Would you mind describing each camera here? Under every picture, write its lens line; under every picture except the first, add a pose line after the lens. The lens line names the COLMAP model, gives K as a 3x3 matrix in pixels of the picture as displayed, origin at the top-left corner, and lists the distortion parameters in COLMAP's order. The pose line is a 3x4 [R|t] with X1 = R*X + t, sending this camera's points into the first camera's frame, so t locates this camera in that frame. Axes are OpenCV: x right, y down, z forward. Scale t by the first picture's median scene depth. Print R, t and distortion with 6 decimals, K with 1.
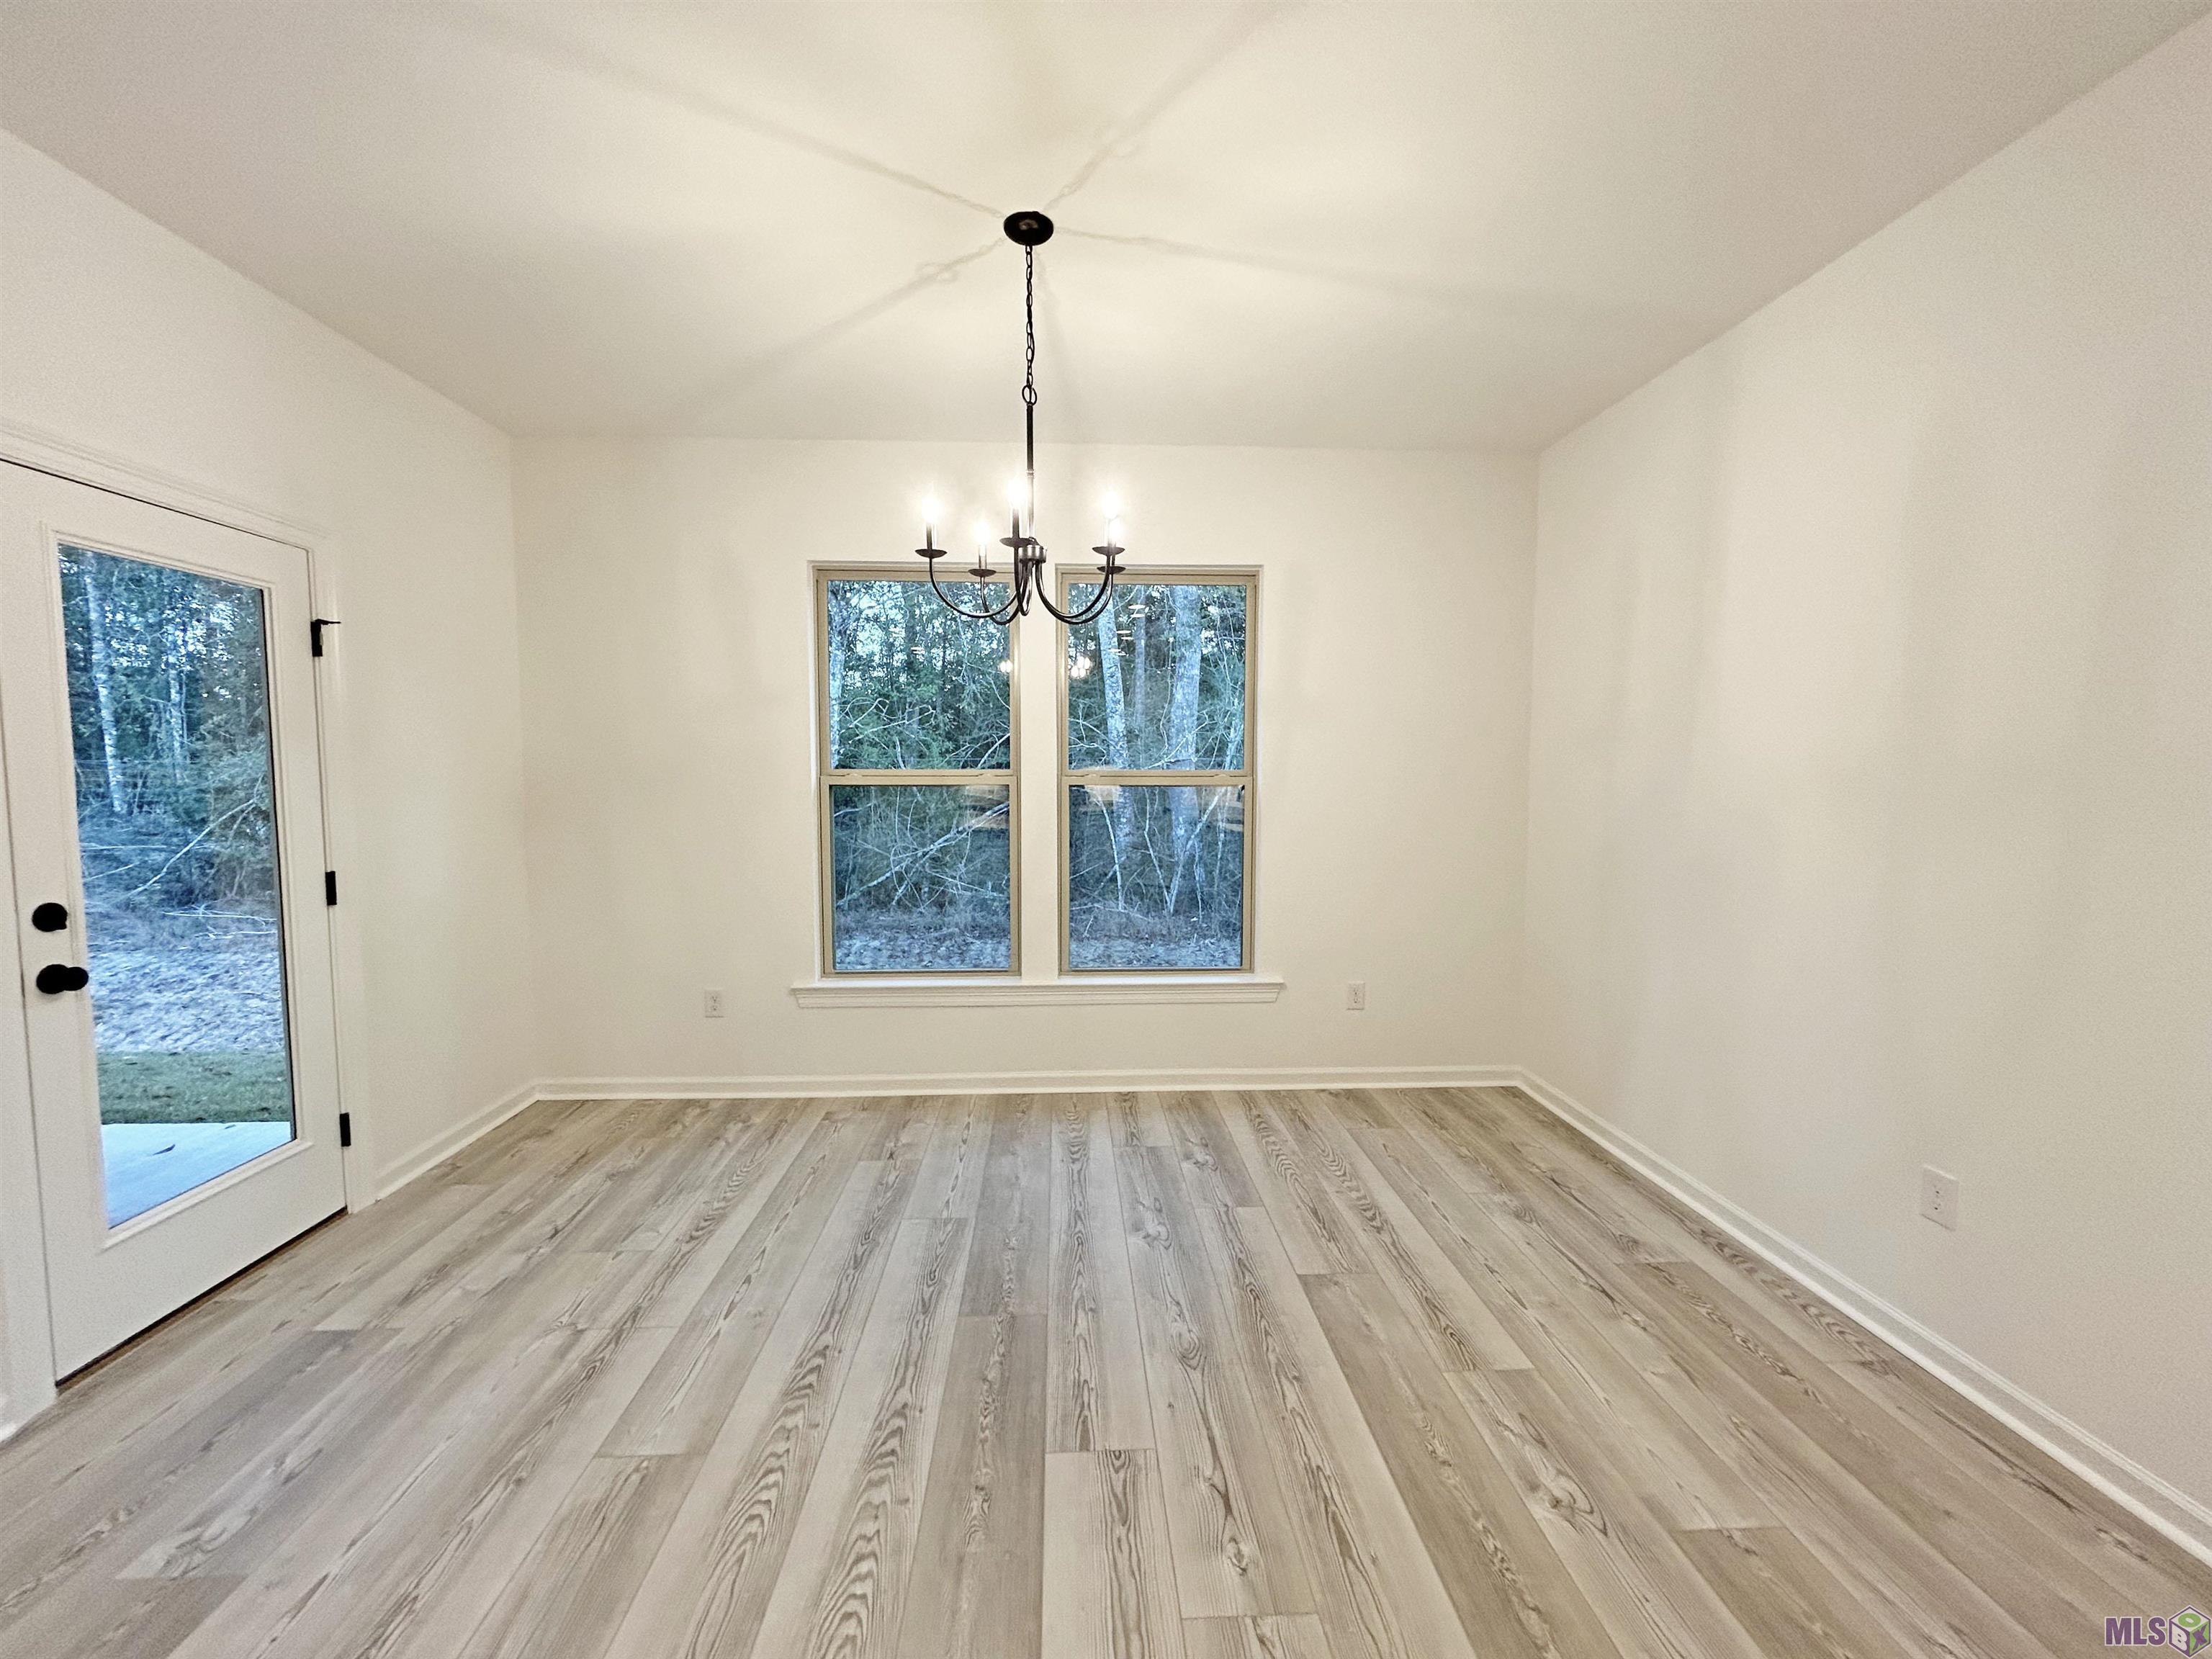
lens RADIAL K [[890.1, 0, 1107.7], [0, 890.1, 831.2], [0, 0, 1]] dist [0.002153, 0.000323]
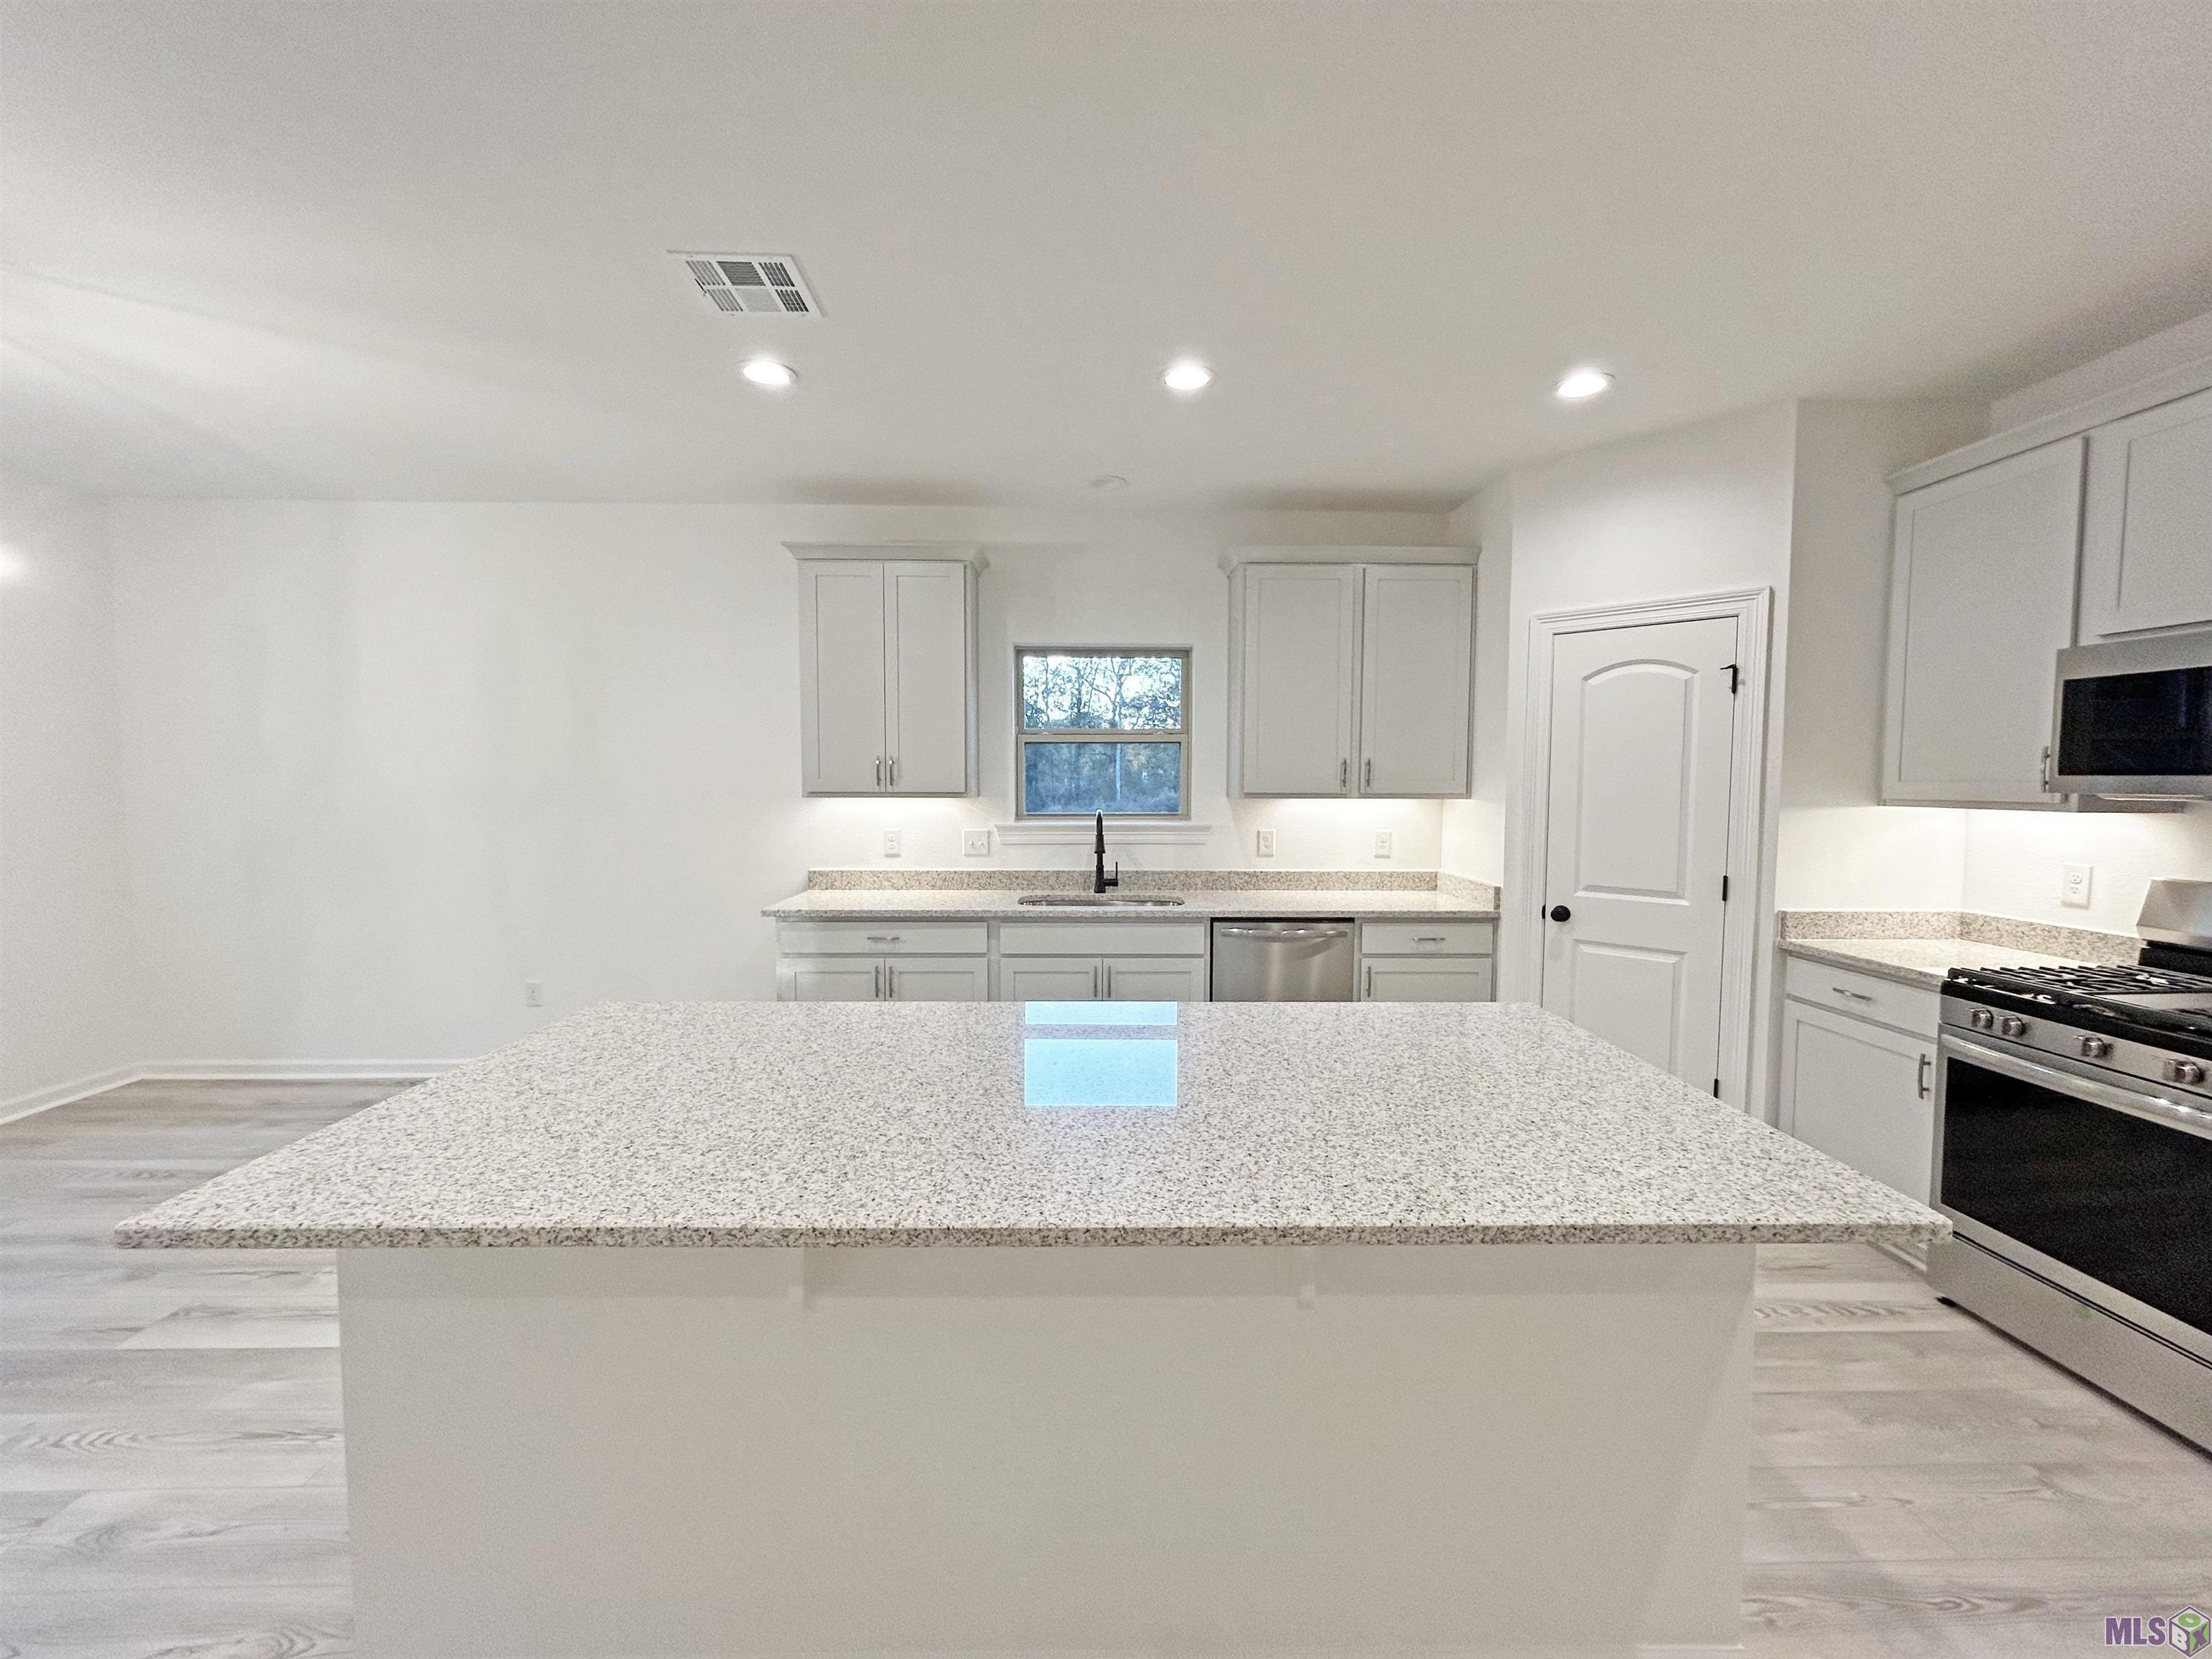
lens RADIAL K [[890.1, 0, 1094.7], [0, 890.1, 817.4], [0, 0, 1]] dist [0.002153, 0.000323]
pose [[0.041396, -0.054933, 0.997632, -0.994244], [0.068399, 0.996301, 0.052021, -0.008334], [-0.996799, 0.066083, 0.045001, -0.385886]]
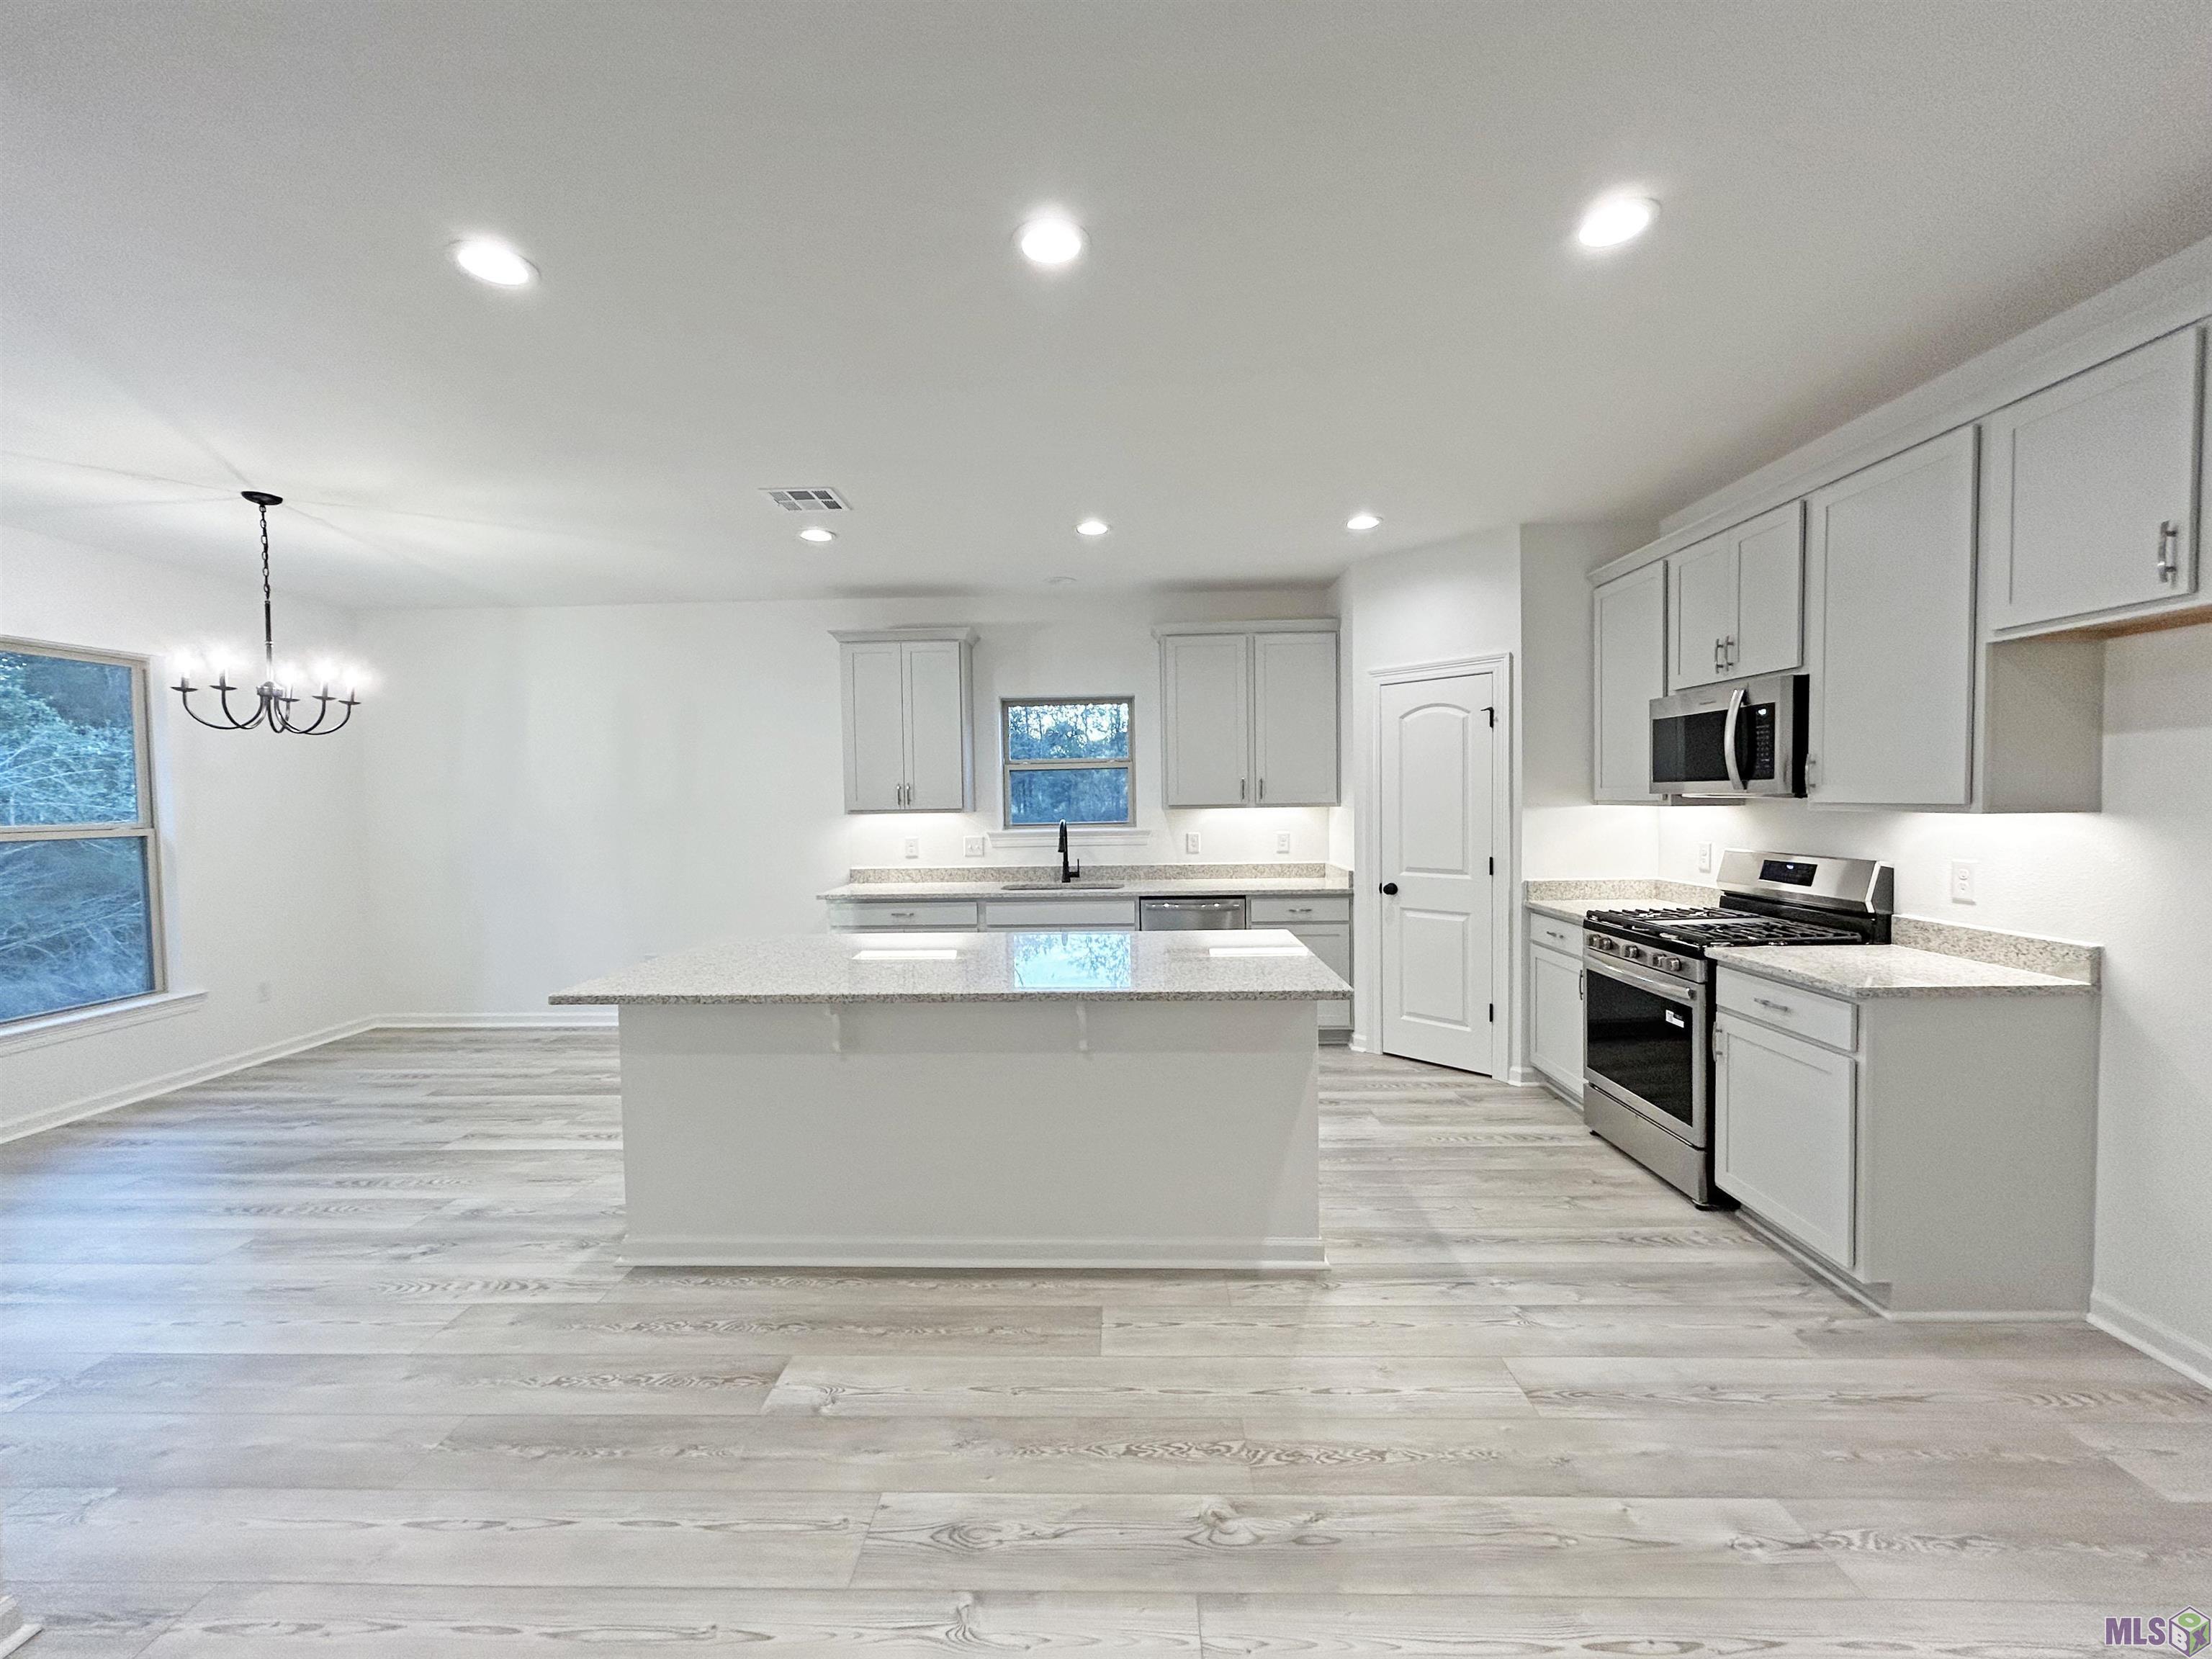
lens RADIAL K [[890.1, 0, 1096.3], [0, 890.1, 819.1], [0, 0, 1]] dist [0.002153, 0.000323]
pose [[0.090933, -0.036502, 0.995188, -1.611912], [0.087833, 0.995728, 0.028496, 0.008144], [-0.991976, 0.084819, 0.093750, -0.639447]]
